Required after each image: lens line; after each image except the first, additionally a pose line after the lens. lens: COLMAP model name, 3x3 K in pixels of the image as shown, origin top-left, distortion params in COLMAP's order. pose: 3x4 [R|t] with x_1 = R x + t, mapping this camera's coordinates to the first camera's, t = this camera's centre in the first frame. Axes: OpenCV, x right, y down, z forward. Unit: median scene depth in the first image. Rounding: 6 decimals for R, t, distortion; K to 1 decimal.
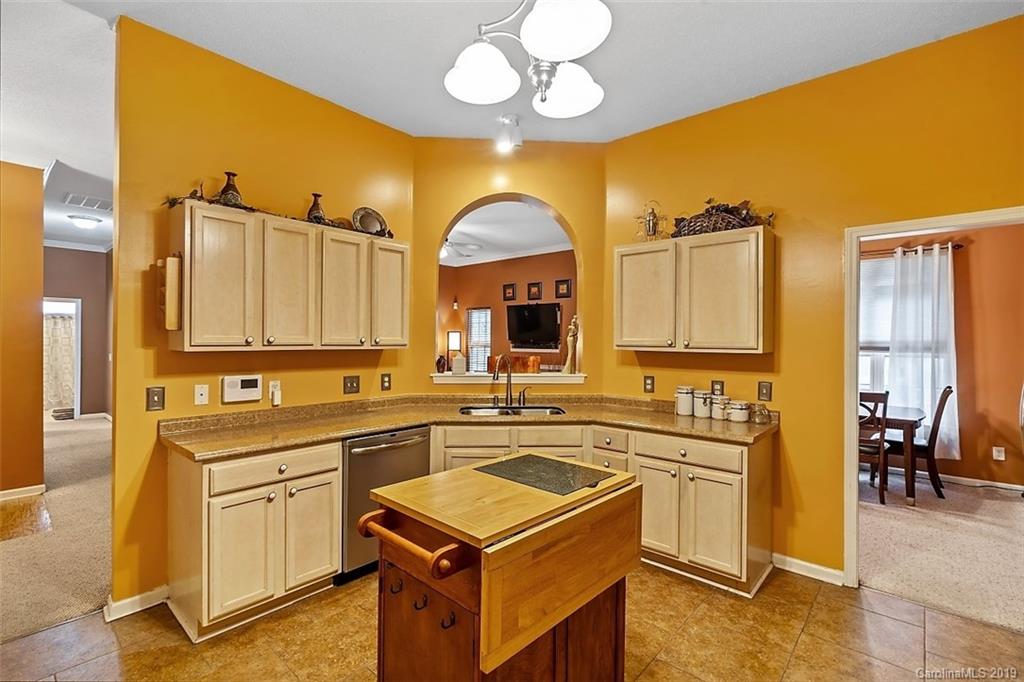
lens RADIAL K [[468.3, 0, 508.6], [0, 468.3, 341.8], [0, 0, 1]] dist [0.004653, 0.000699]
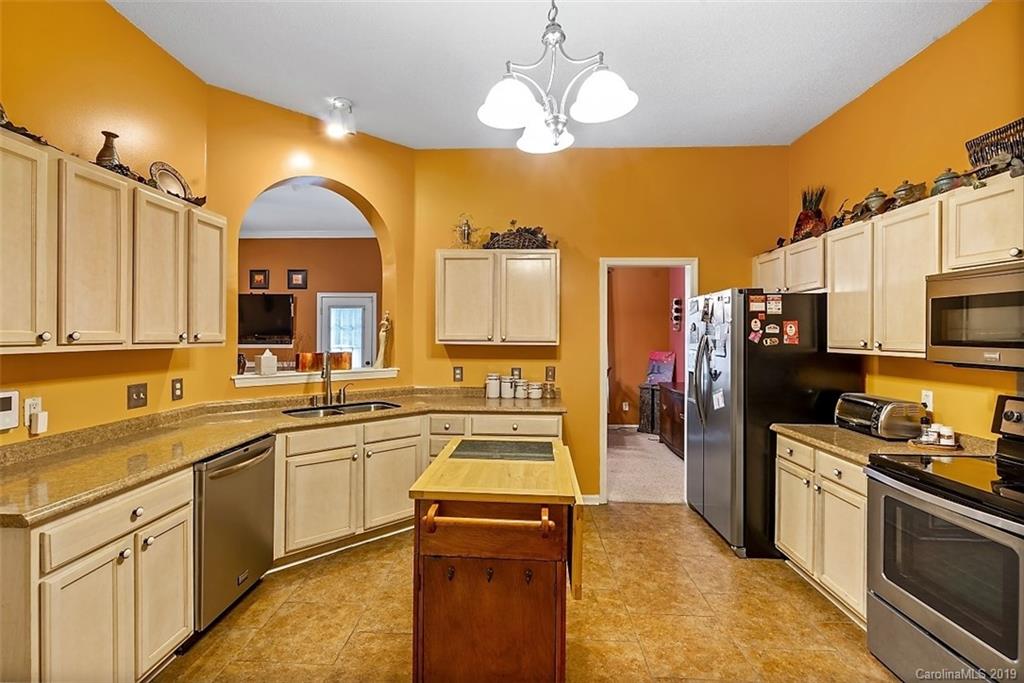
lens RADIAL K [[468.3, 0, 504.3], [0, 468.3, 337.6], [0, 0, 1]] dist [0.004653, 0.000699]
pose [[0.777714, -0.005599, 0.628593, -0.338137], [0.002689, 0.999981, 0.005580, -0.003707], [-0.628612, -0.002649, 0.777715, 0.049155]]
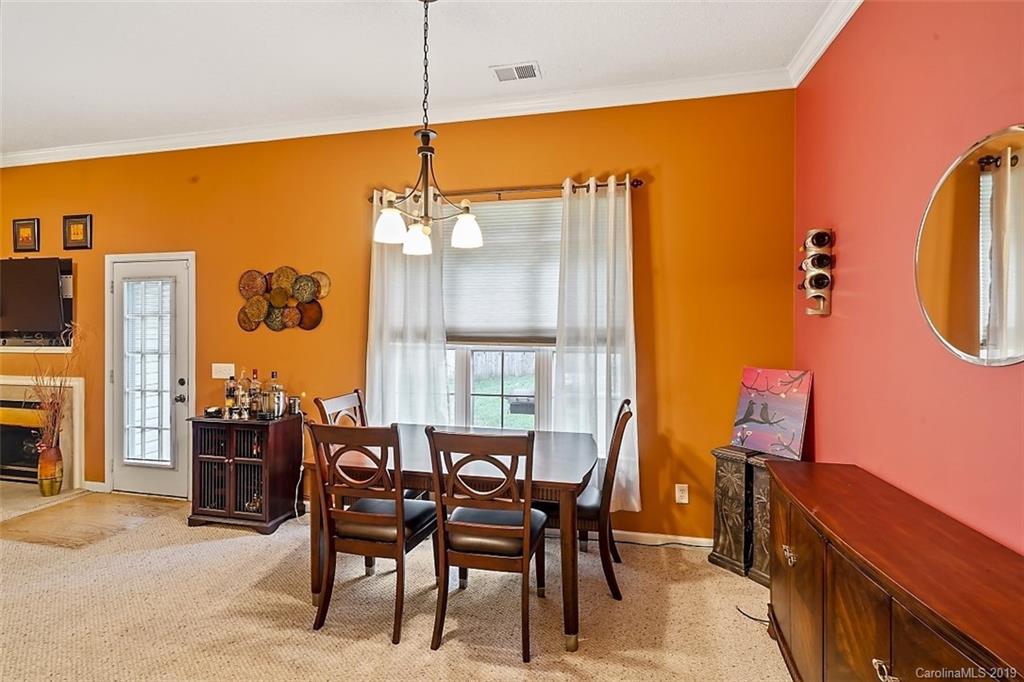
lens RADIAL K [[468.3, 0, 502.8], [0, 468.3, 338.4], [0, 0, 1]] dist [0.004653, 0.000699]
pose [[0.880081, -0.009976, 0.474720, 0.646685], [0.005139, 0.999921, 0.011484, 0.006461], [-0.474797, -0.007667, 0.880062, 0.692190]]
